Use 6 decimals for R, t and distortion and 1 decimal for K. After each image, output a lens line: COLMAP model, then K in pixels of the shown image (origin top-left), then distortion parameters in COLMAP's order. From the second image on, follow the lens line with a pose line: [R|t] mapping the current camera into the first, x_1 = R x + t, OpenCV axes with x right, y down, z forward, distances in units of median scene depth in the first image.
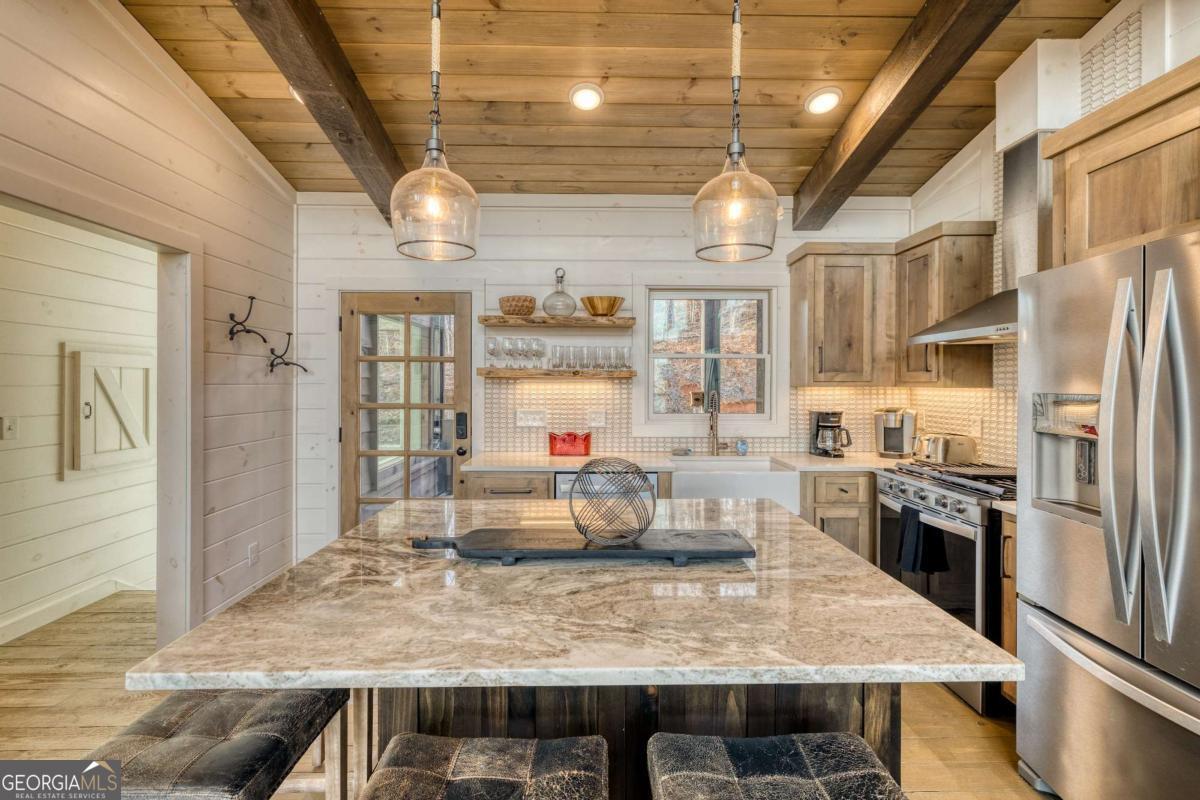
lens RADIAL K [[521.4, 0, 594.5], [0, 521.4, 386.3], [0, 0, 1]] dist [-0.001774, 0.000358]
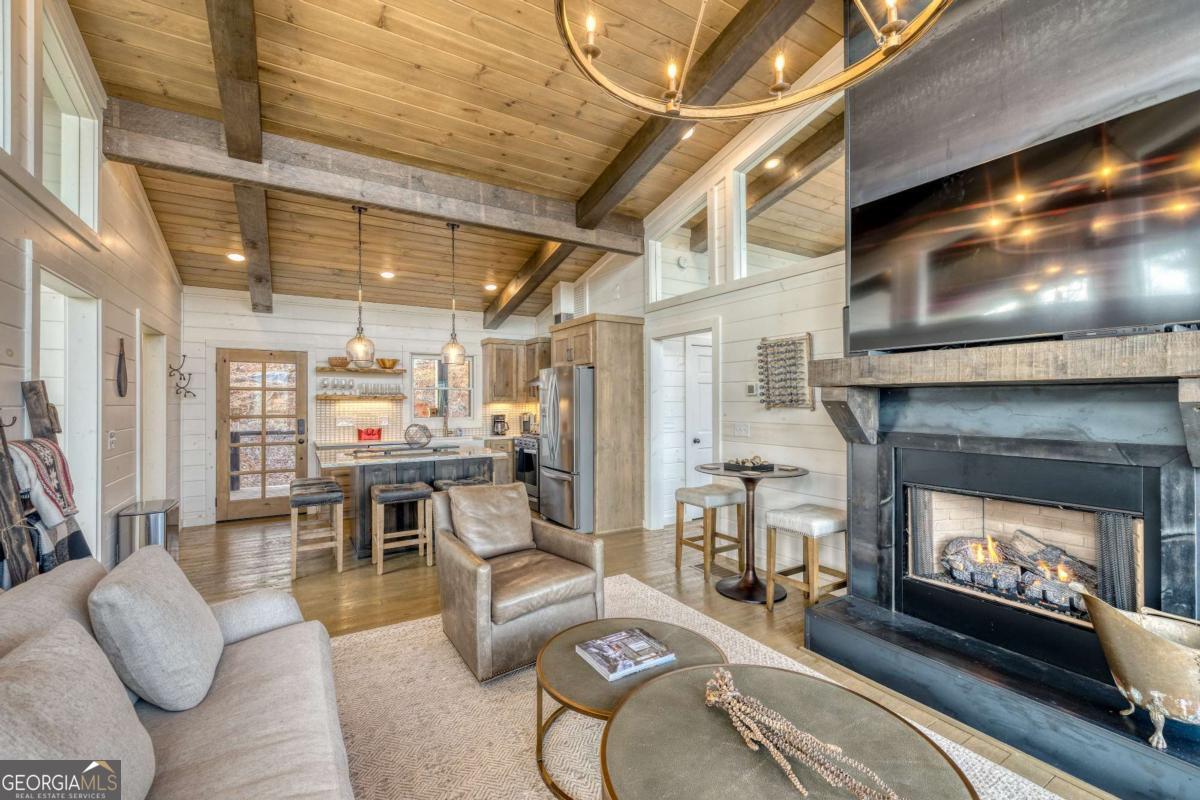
lens RADIAL K [[521.4, 0, 609.9], [0, 521.4, 394.3], [0, 0, 1]] dist [-0.001774, 0.000358]
pose [[0.854870, 0.002286, 0.518836, -0.290238], [0.008909, 0.999778, -0.019084, 0.008688], [-0.518765, 0.020937, 0.854661, -1.120598]]
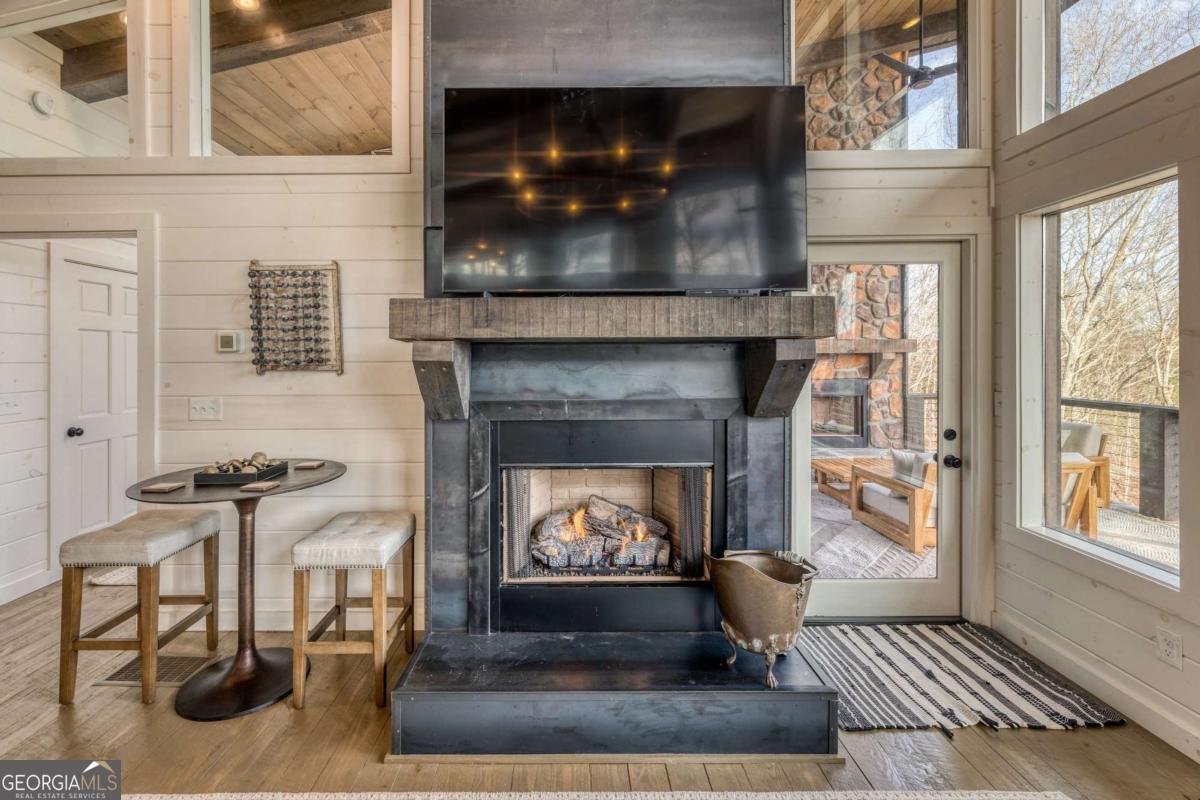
lens RADIAL K [[521.4, 0, 556.9], [0, 521.4, 351.9], [0, 0, 1]] dist [-0.001774, 0.000358]
pose [[0.025069, 0.002470, 0.999683, -0.096570], [0.014426, 0.999892, -0.002832, -0.000524], [-0.999582, 0.014492, 0.025030, -0.716826]]
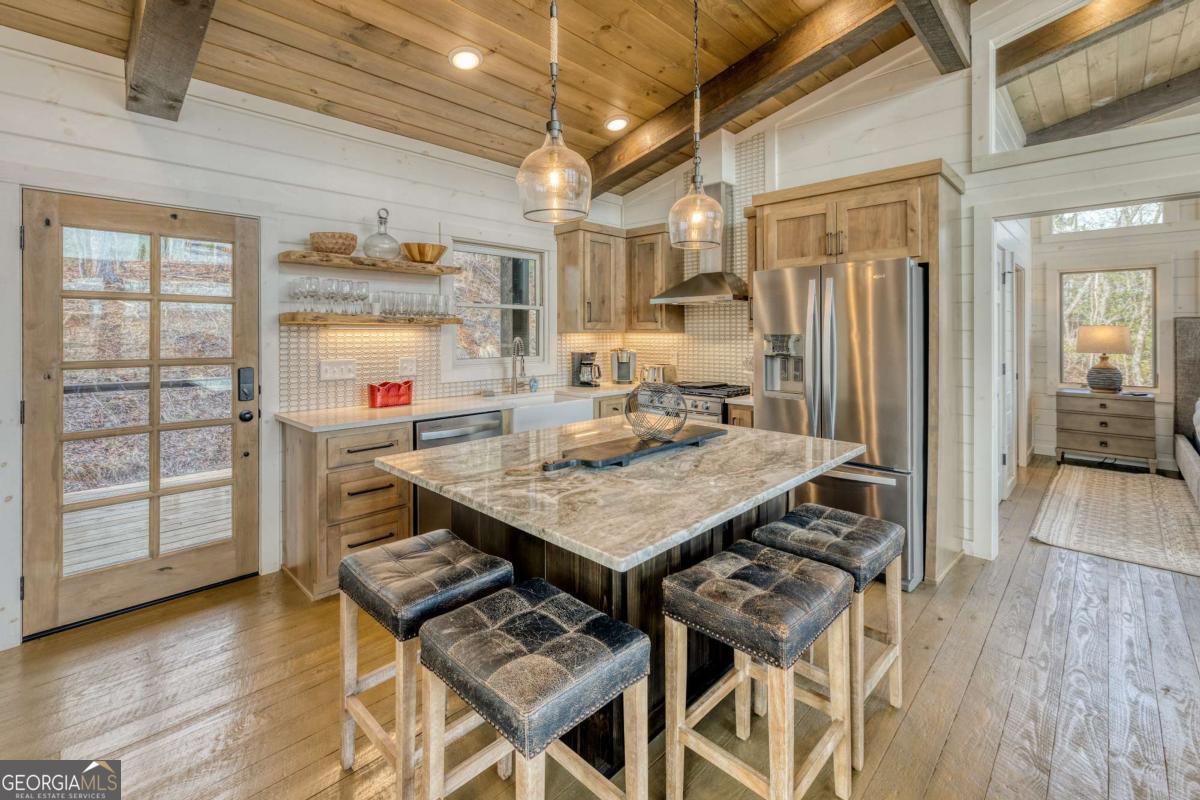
lens RADIAL K [[521.4, 0, 595.8], [0, 521.4, 325.0], [0, 0, 1]] dist [-0.001774, 0.000358]
pose [[0.712417, 0.005840, 0.701733, -0.454817], [0.004153, 0.999913, -0.012537, -0.002554], [-0.701745, 0.011846, 0.712330, 0.060740]]
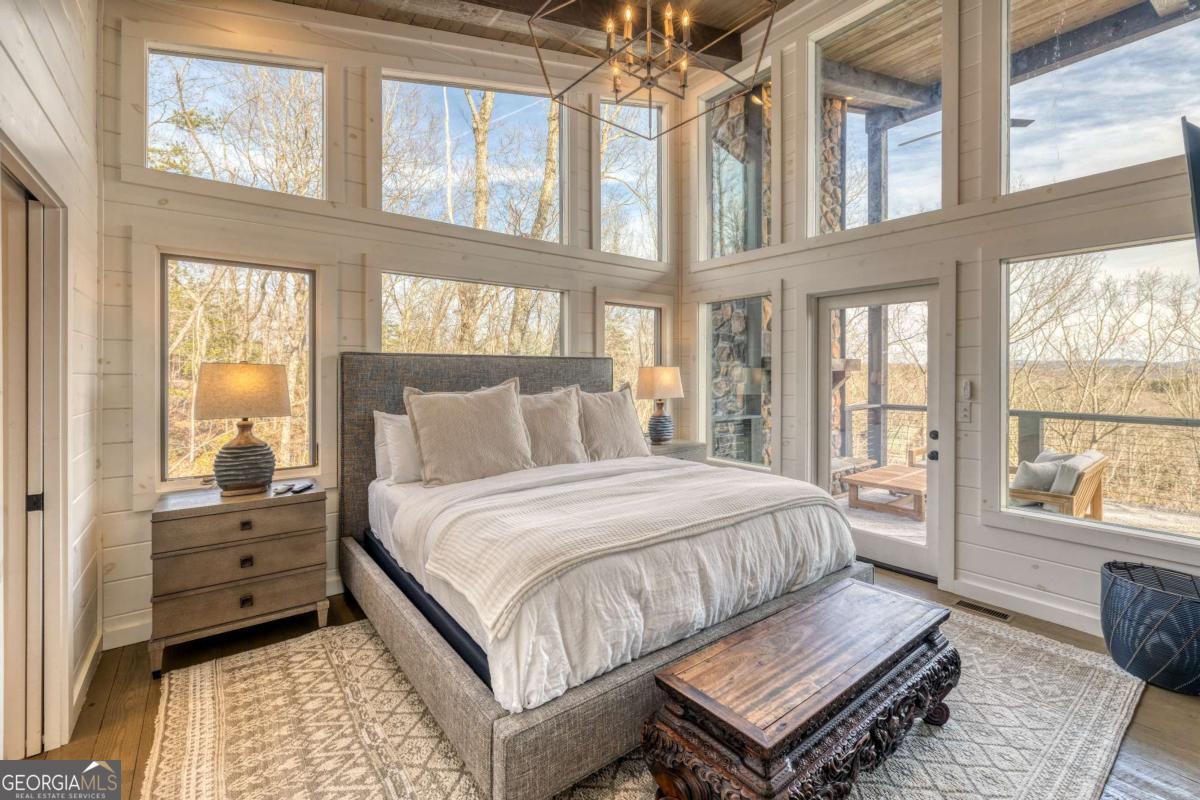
lens RADIAL K [[521.4, 0, 612.7], [0, 521.4, 367.1], [0, 0, 1]] dist [-0.001774, 0.000358]
pose [[-0.605214, 0.006363, 0.796037, 0.719946], [0.010635, 0.999943, 0.000093, -0.003533], [-0.795992, 0.008522, -0.605247, 0.137986]]
